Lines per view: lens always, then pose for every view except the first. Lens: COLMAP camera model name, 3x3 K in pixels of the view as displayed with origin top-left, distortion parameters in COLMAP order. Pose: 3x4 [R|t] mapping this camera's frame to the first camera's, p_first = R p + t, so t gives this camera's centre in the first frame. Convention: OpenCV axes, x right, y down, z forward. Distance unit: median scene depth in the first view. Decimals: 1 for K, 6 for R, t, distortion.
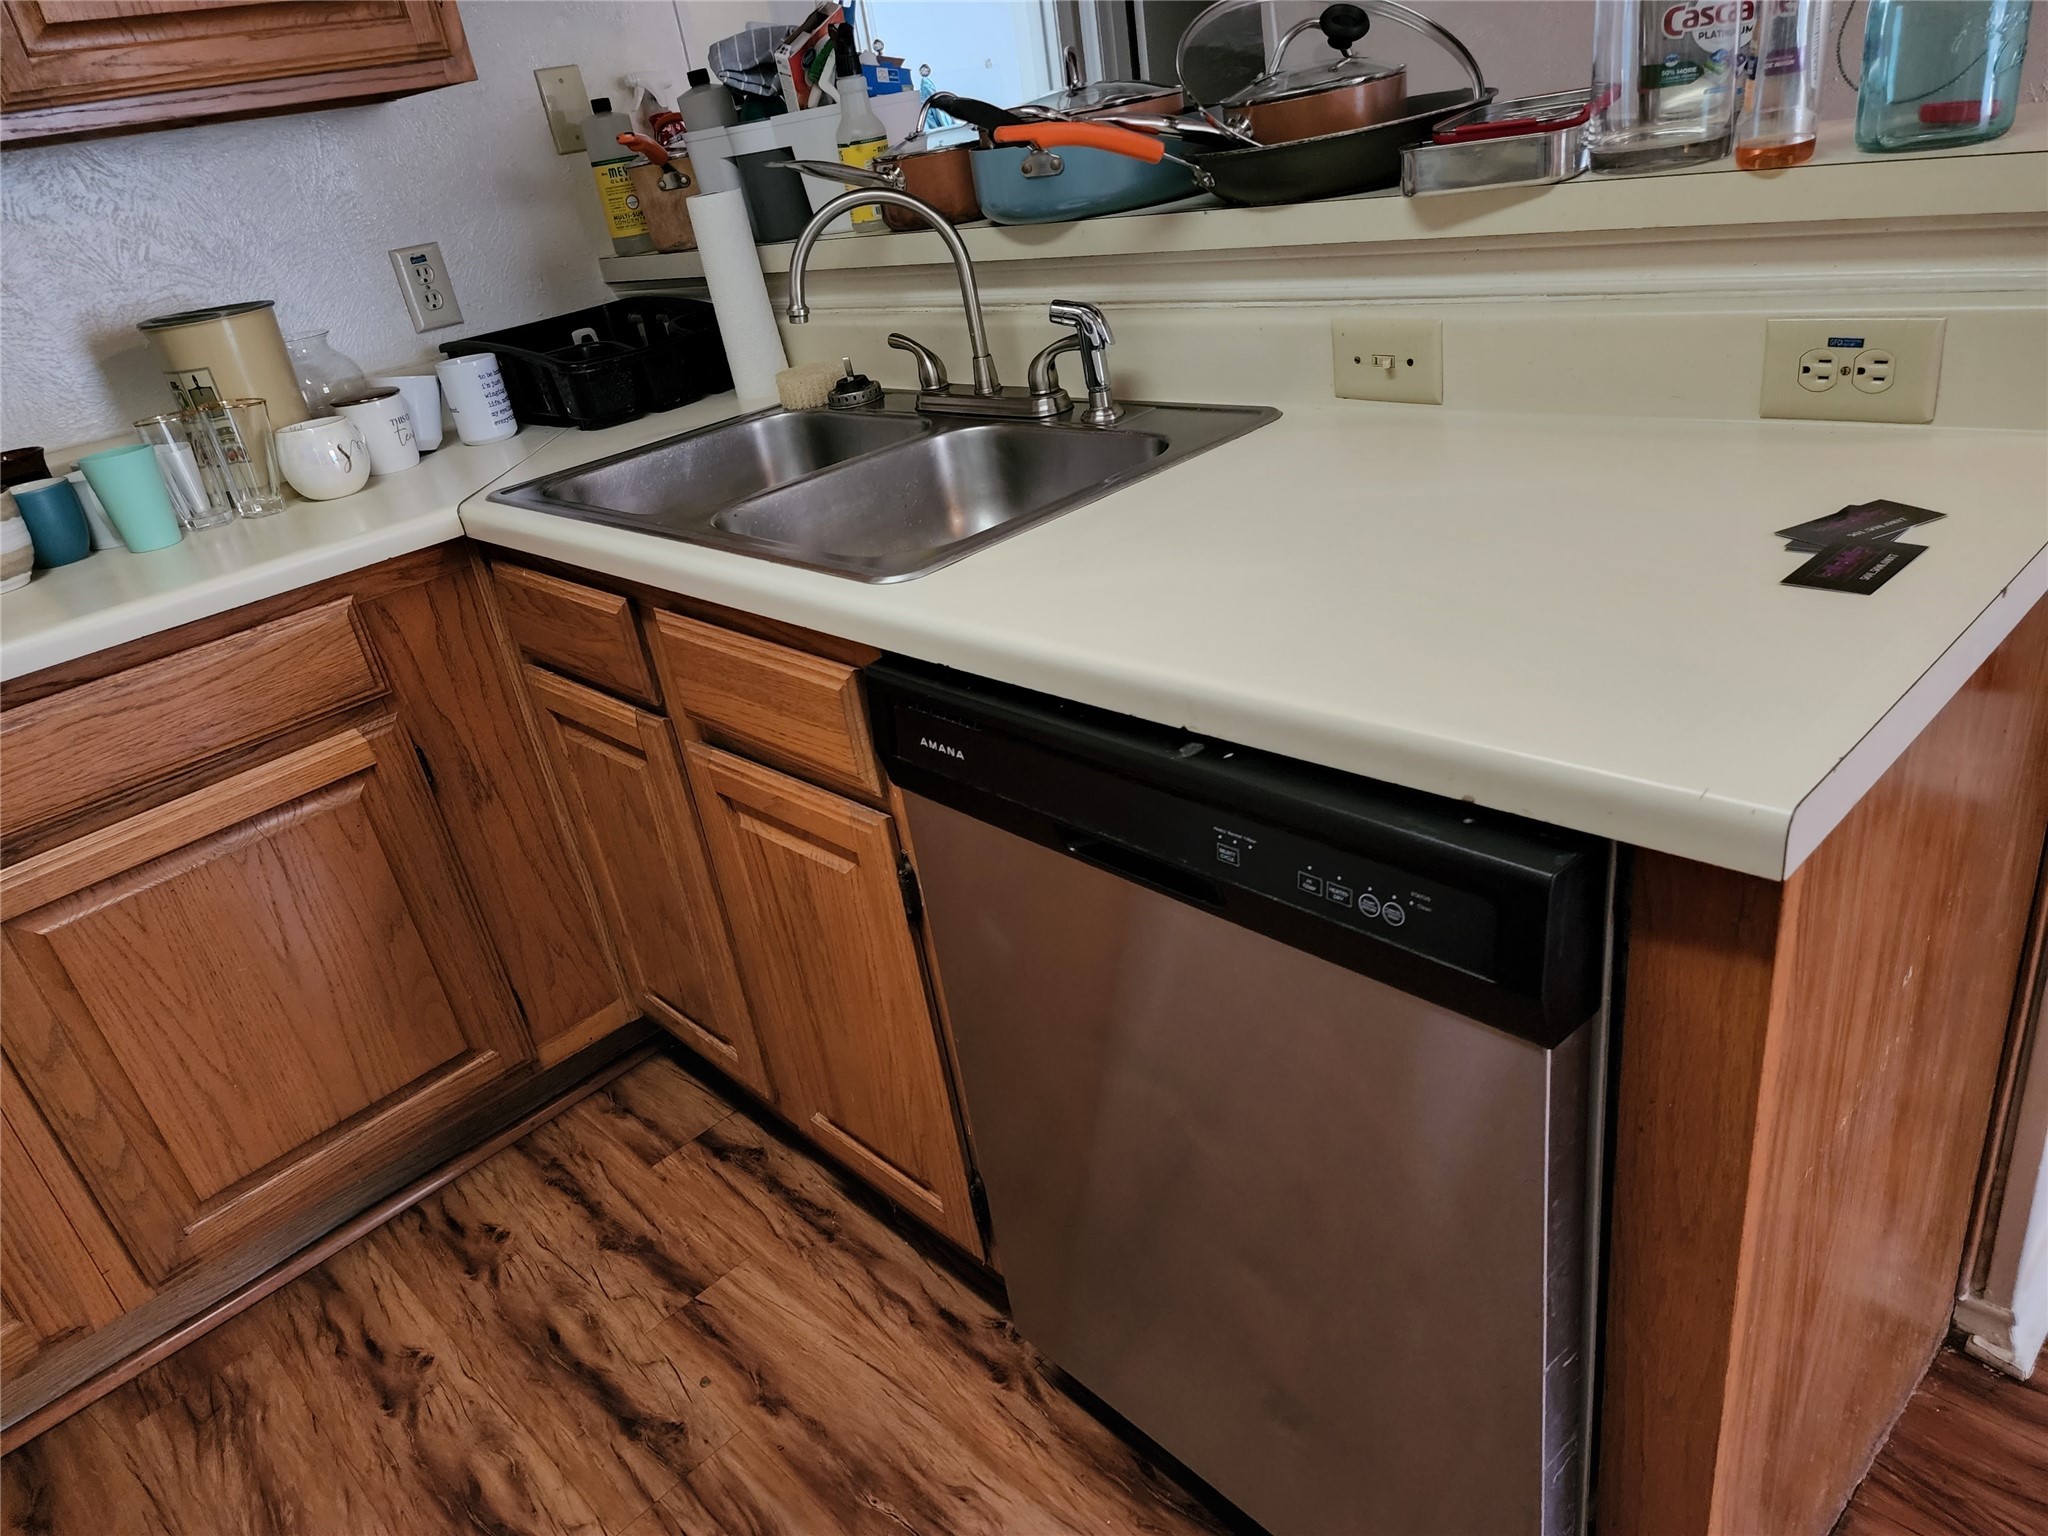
lens RADIAL K [[1369.3, 0, 1033.6], [0, 1369.3, 777.2], [0, 0, 1]] dist [0.009867, -0.003669]
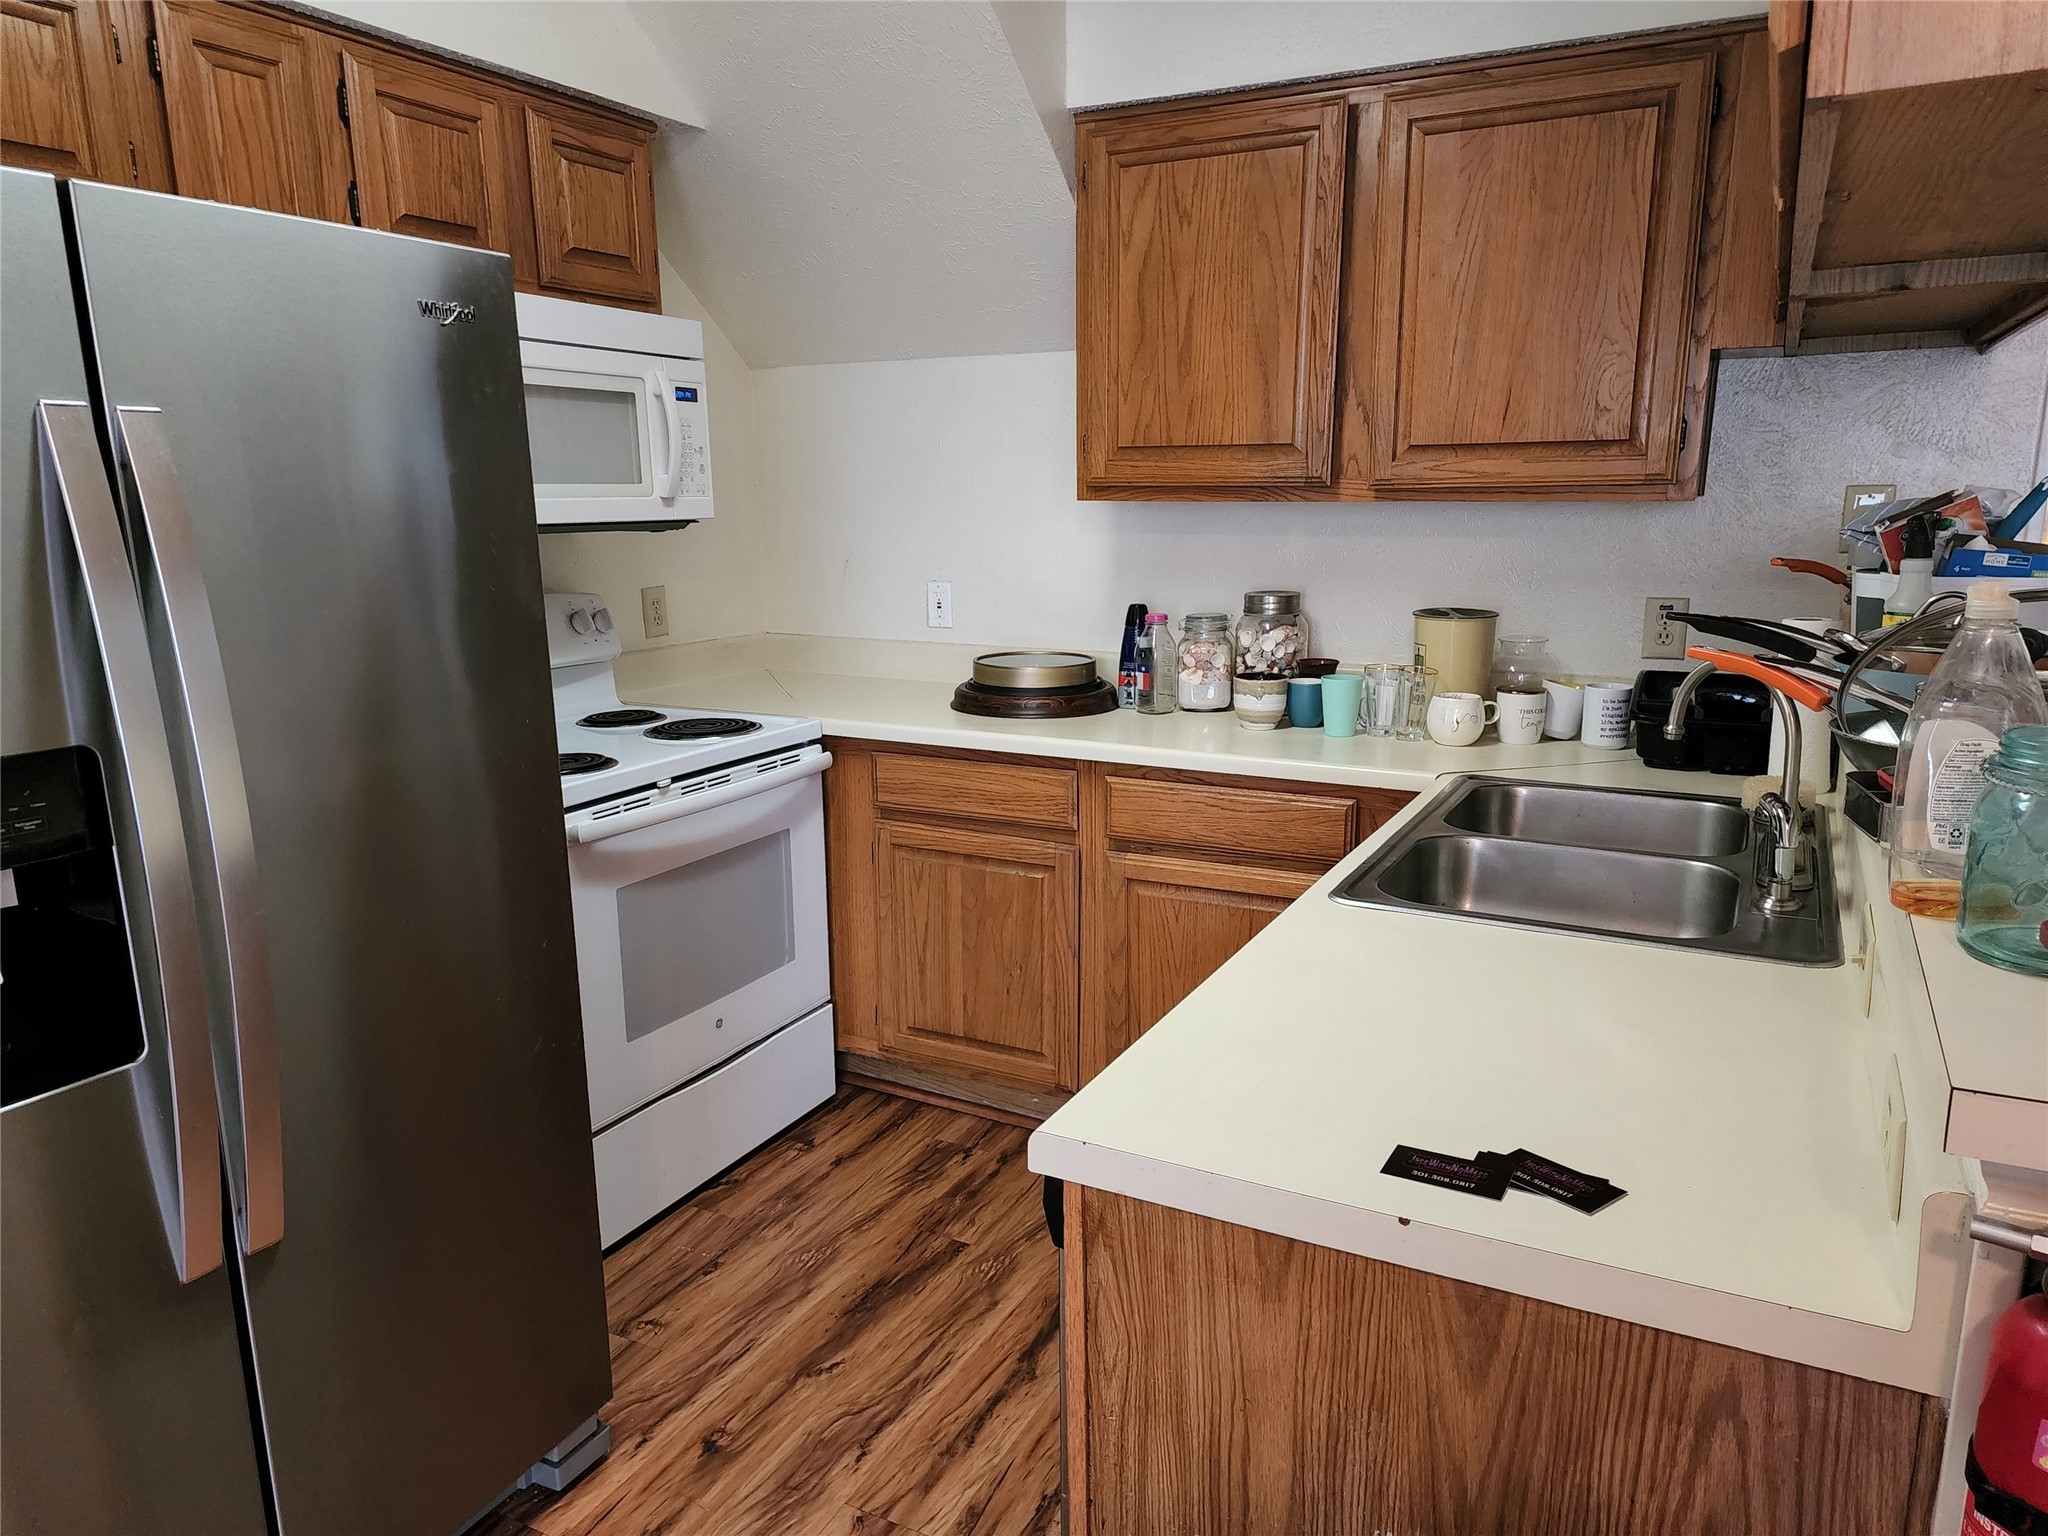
lens RADIAL K [[1369.3, 0, 1033.1], [0, 1369.3, 775.5], [0, 0, 1]] dist [0.009867, -0.003669]
pose [[0.300107, 0.342796, -0.890184, 0.801219], [-0.458677, 0.870093, 0.180425, -0.282296], [0.836392, 0.354160, 0.418354, 0.037575]]
